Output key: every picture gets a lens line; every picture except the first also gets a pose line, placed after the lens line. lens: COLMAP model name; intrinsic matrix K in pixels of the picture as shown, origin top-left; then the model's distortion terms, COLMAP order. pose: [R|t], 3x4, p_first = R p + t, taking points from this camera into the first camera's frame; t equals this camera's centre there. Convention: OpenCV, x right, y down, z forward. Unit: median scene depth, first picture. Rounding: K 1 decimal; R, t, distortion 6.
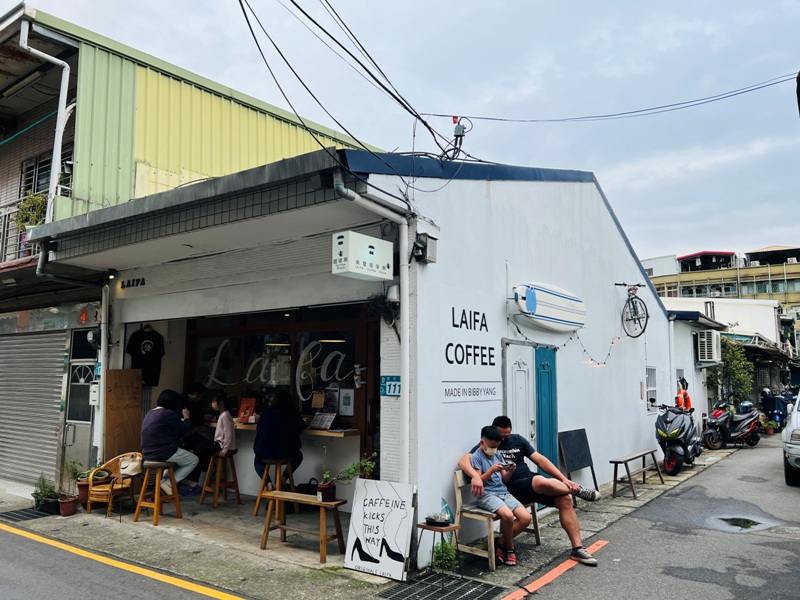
lens RADIAL K [[618.0, 0, 400.7], [0, 618.0, 293.2], [0, 0, 1]] dist [0.002933, -0.011689]
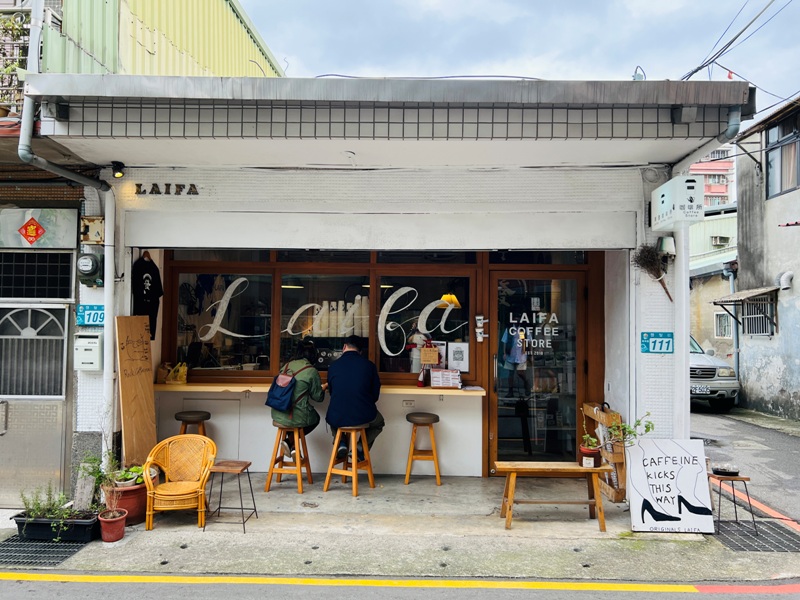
lens RADIAL K [[617.3, 0, 399.6], [0, 617.3, 303.3], [0, 0, 1]] dist [0.027682, -0.053637]
pose [[0.827129, 0.025097, 0.561451, -0.778861], [-0.086333, 0.992819, 0.082806, 0.037962], [-0.555341, -0.116962, 0.823356, 0.377396]]
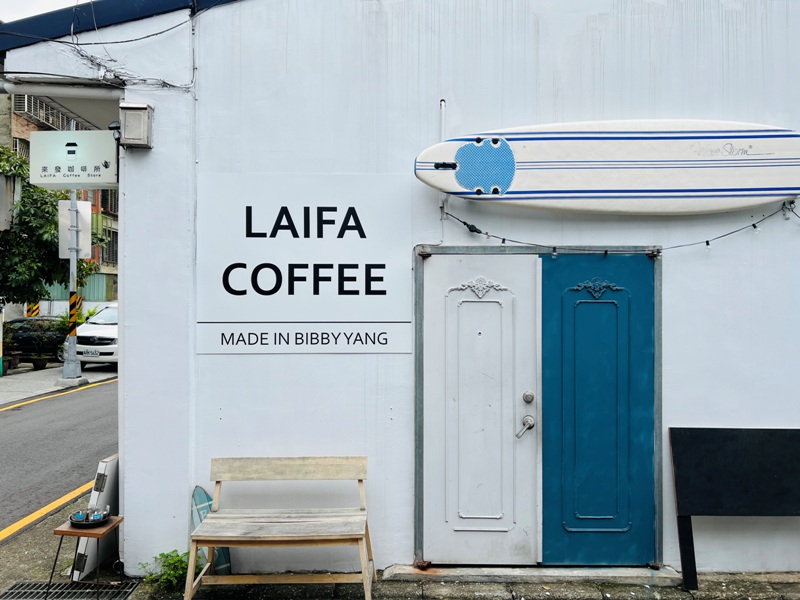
lens RADIAL K [[617.3, 0, 399.6], [0, 617.3, 303.3], [0, 0, 1]] dist [0.027682, -0.053637]
pose [[0.585561, -0.001269, -0.810627, 0.666206], [0.113327, 0.990306, 0.080312, 0.084797], [0.802668, -0.138894, 0.580028, 0.715909]]
